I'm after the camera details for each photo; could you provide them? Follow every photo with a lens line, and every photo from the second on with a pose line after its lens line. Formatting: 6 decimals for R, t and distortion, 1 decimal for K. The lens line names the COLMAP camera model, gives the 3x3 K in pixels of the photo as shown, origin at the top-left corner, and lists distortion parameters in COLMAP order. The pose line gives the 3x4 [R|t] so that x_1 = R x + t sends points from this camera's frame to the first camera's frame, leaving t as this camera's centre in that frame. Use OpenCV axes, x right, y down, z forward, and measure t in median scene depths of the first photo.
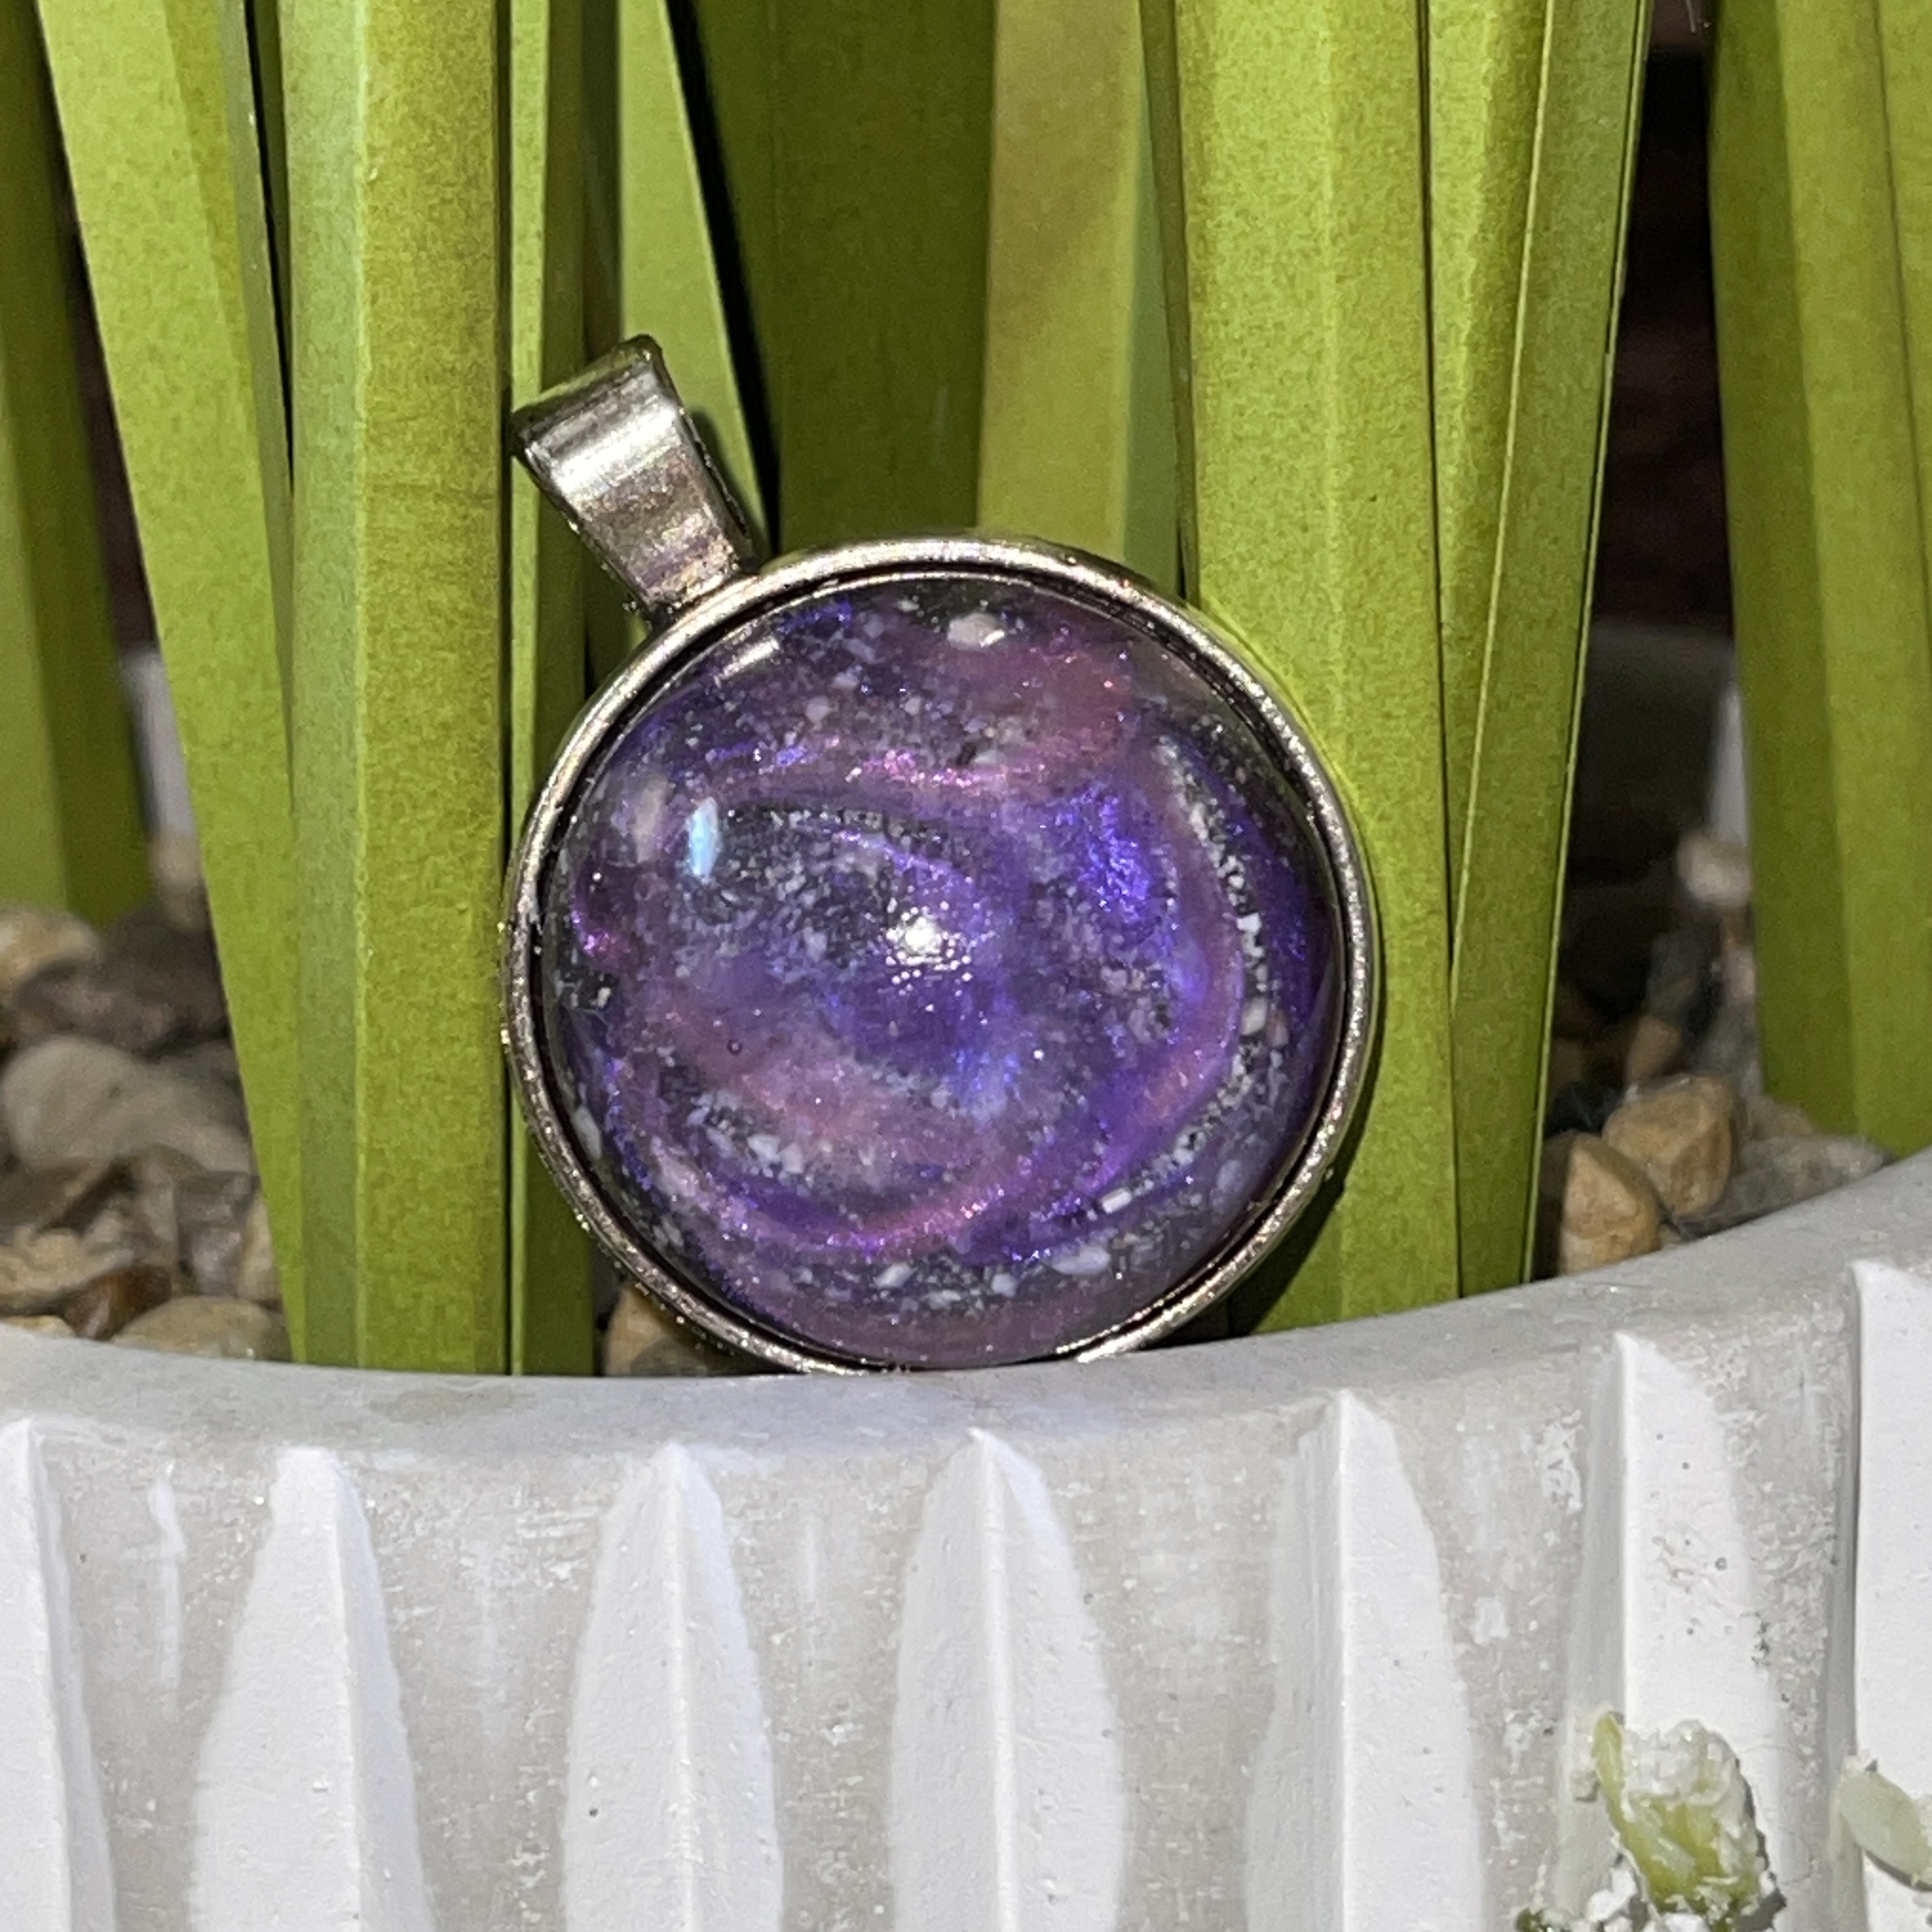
lens RADIAL K [[6156.7, 0, 966.0], [0, 6156.7, 966.0], [0, 0, 1]] dist [0.206669, -1.440842]
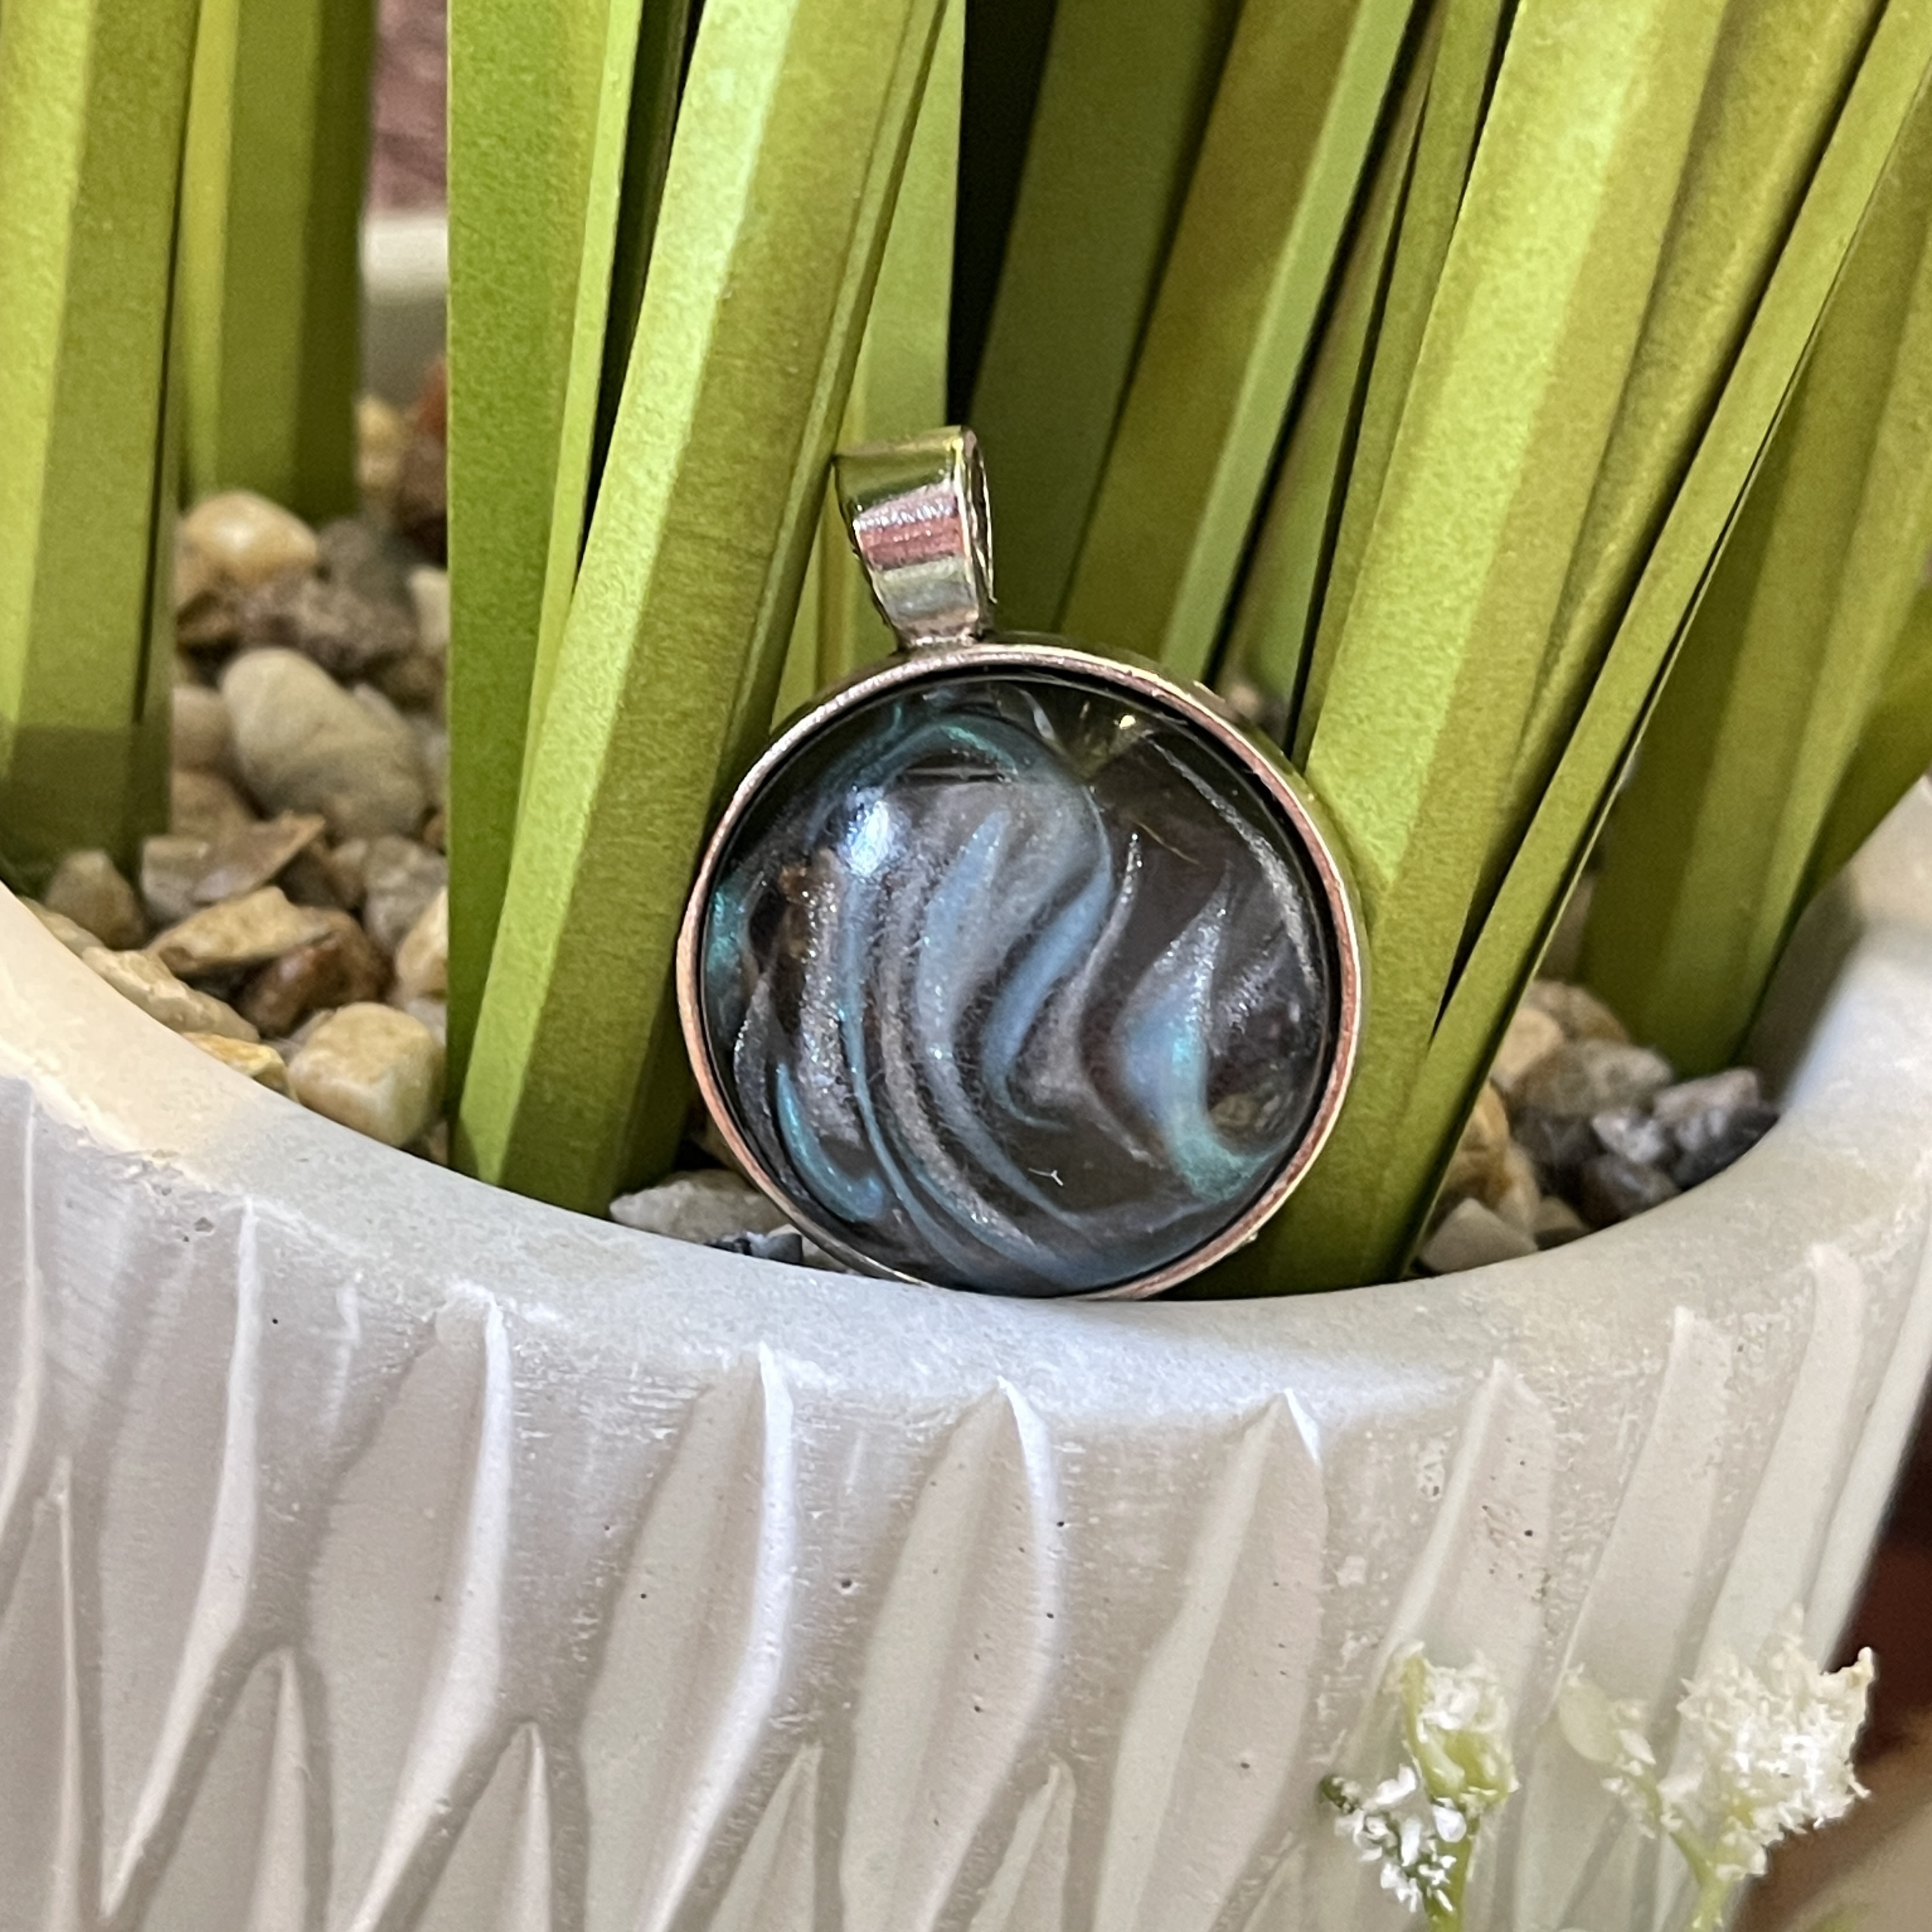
lens RADIAL K [[4054.8, 0, 967.6], [0, 4054.8, 1019.7], [0, 0, 1]] dist [0.247976, -1.904088]
pose [[0.975839, 0.190097, 0.107712, -0.107345], [-0.212282, 0.941588, 0.261435, -0.207602], [-0.051723, -0.277984, 0.959192, 0.221035]]
